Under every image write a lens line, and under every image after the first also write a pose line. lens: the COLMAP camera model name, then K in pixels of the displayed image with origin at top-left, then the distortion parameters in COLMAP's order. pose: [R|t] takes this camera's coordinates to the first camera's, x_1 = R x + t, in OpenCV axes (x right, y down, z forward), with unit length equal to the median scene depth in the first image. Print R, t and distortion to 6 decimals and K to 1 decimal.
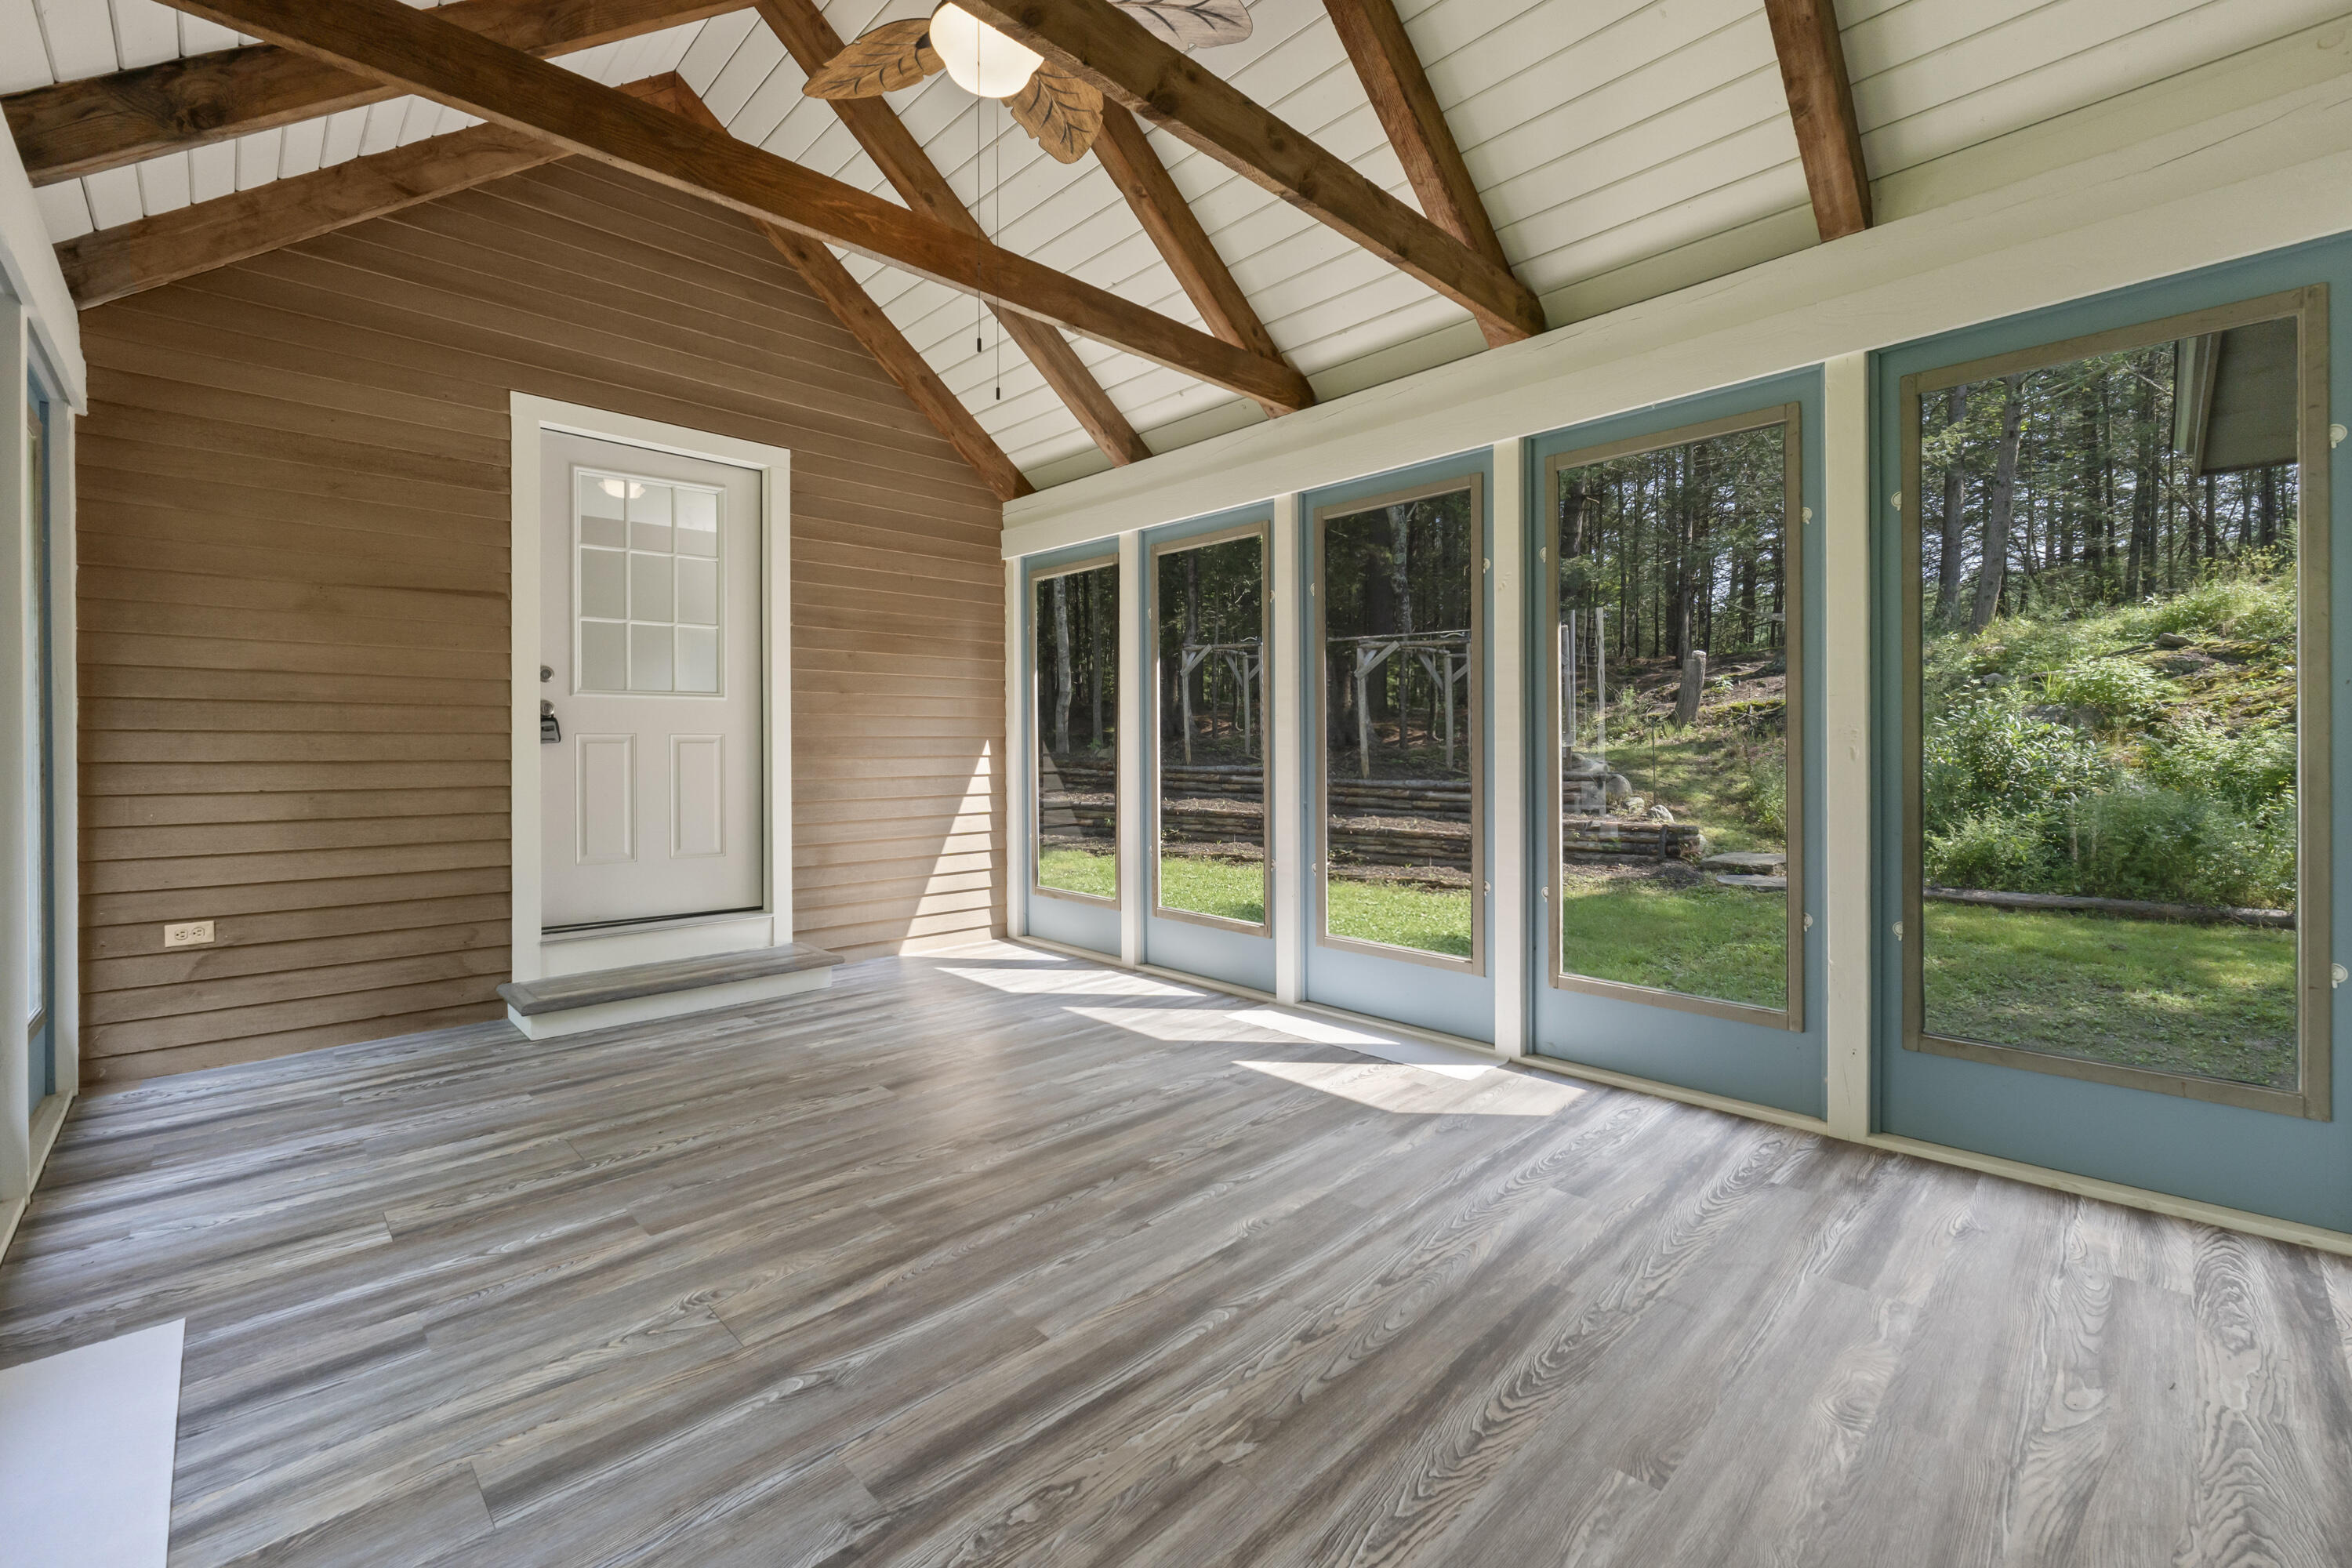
lens RADIAL K [[991.0, 0, 1178.1], [0, 991.0, 761.3], [0, 0, 1]] dist [-0.010321, 0.000421]
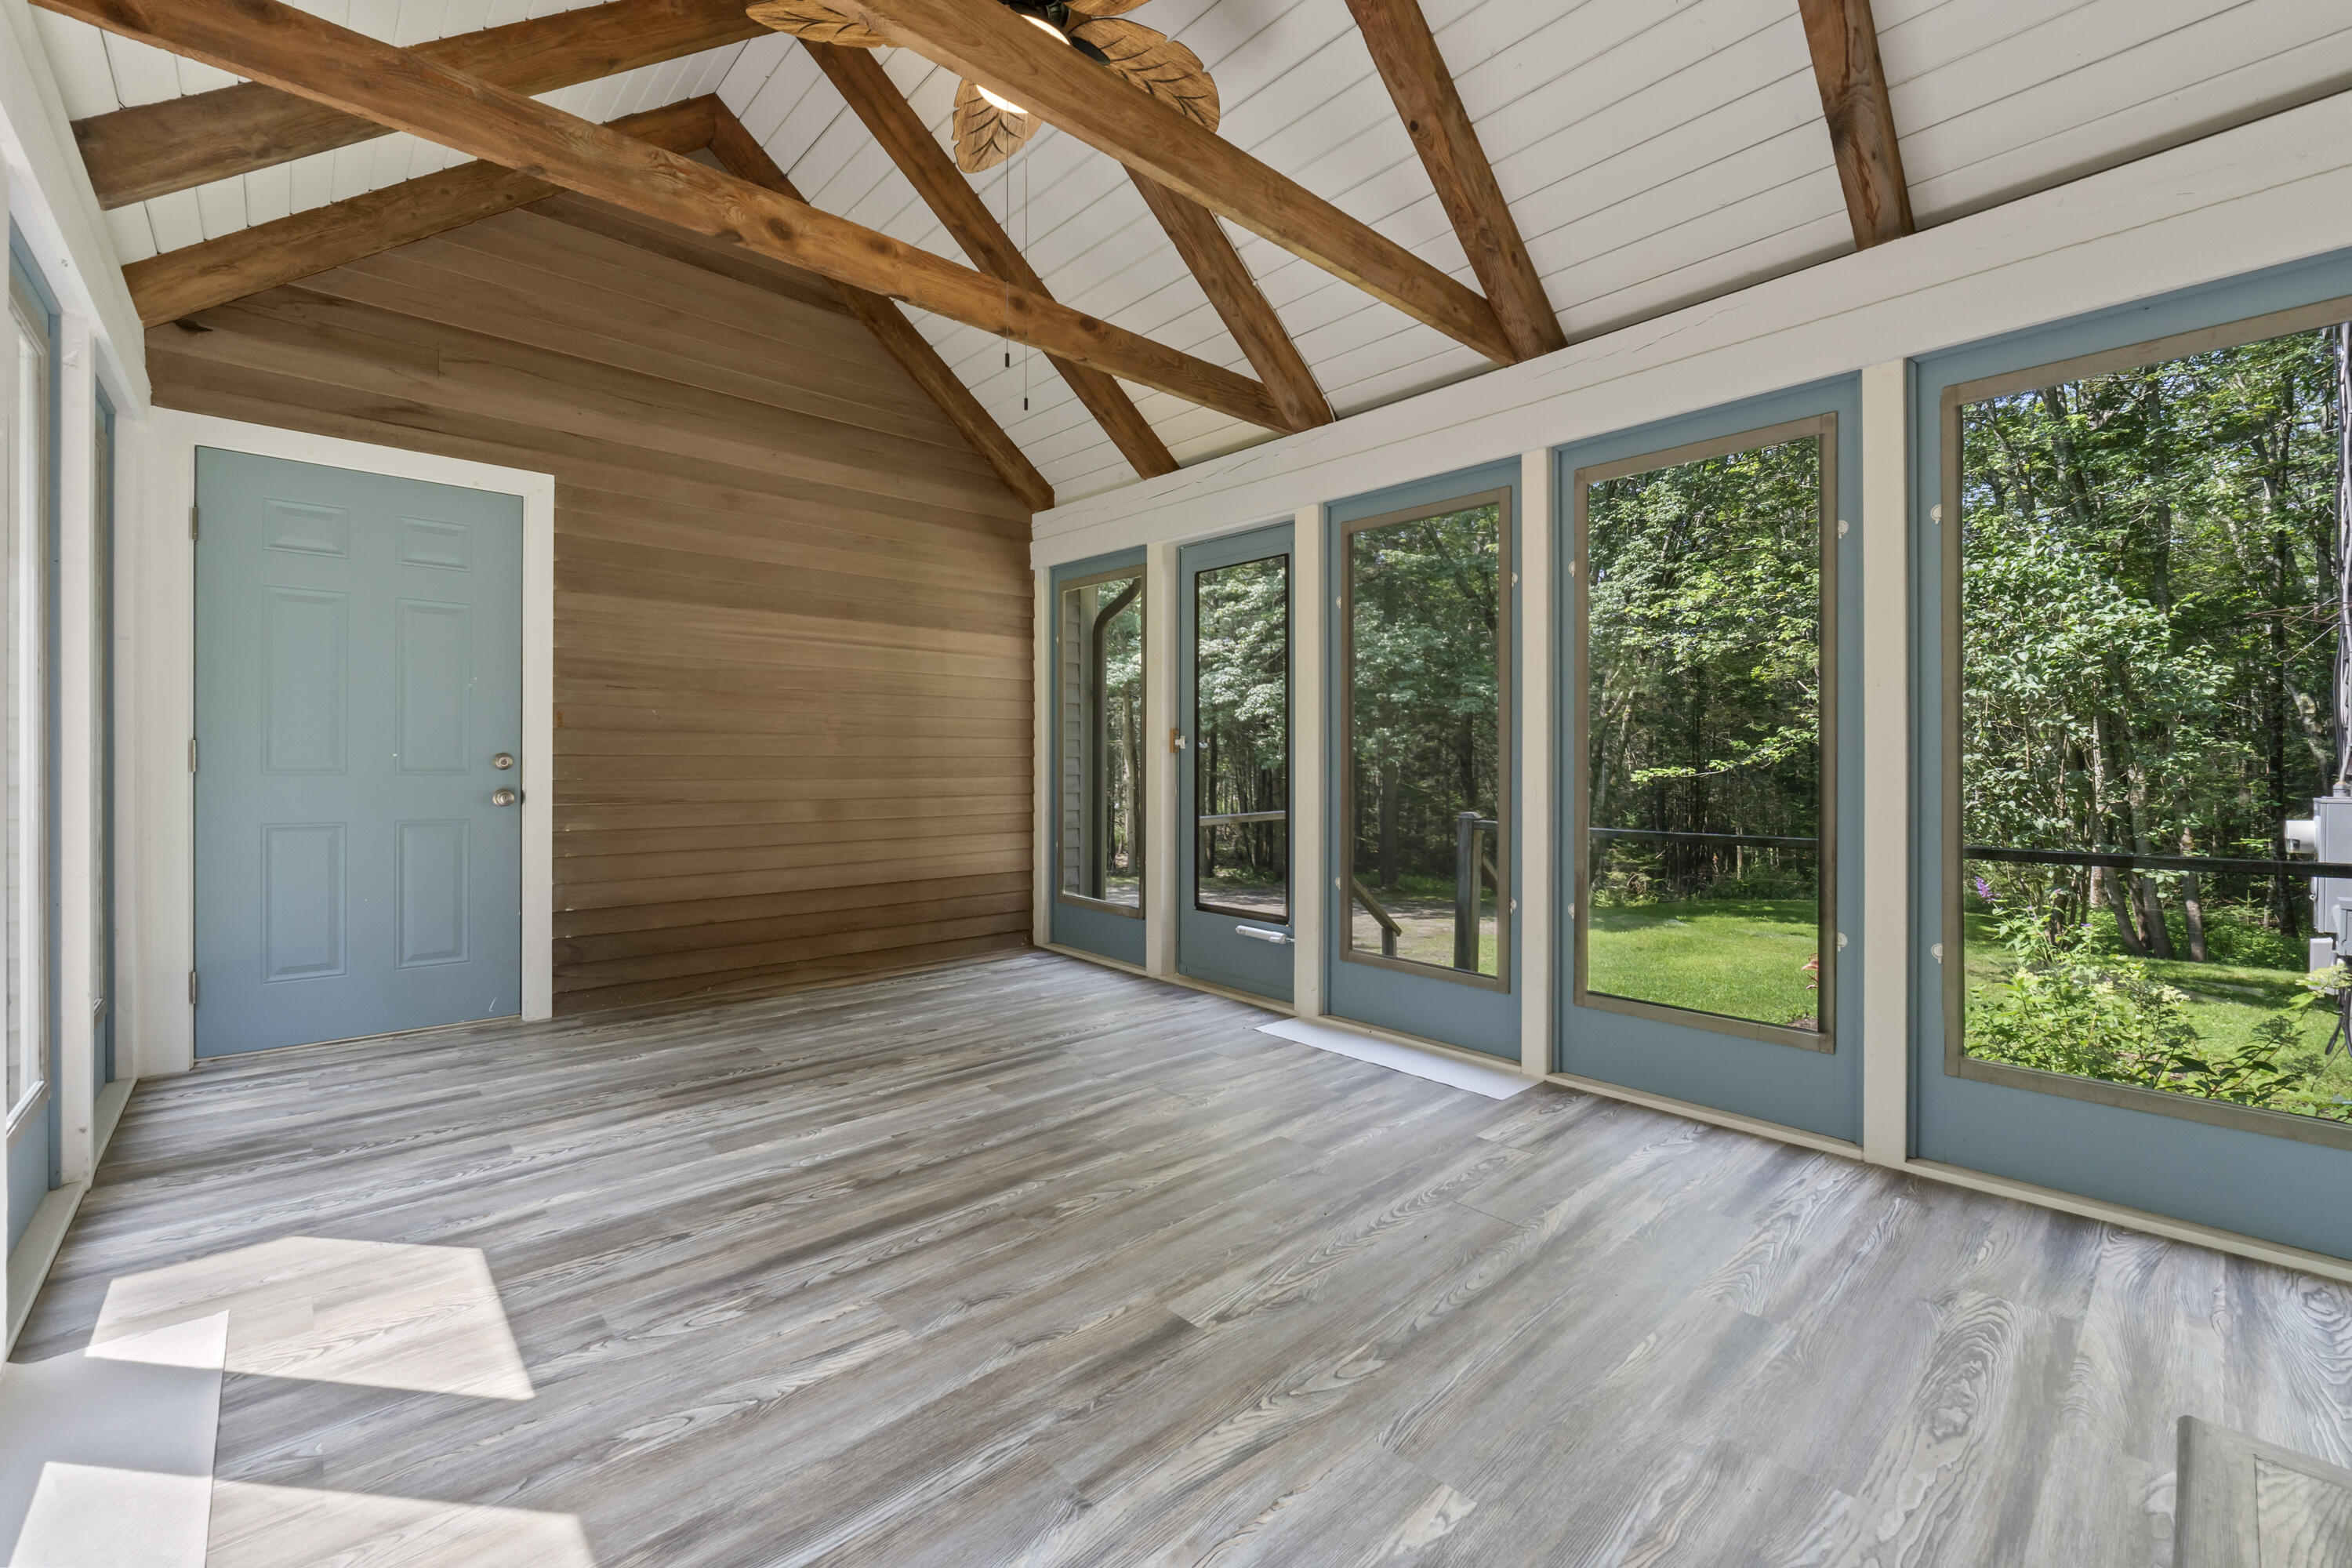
lens RADIAL K [[991.0, 0, 1175.1], [0, 991.0, 762.9], [0, 0, 1]] dist [-0.010321, 0.000421]
pose [[-0.999519, -0.002414, 0.030916, -0.389664], [-0.001666, 0.999706, 0.024200, -0.032802], [-0.030965, 0.024137, -0.999229, 2.039532]]
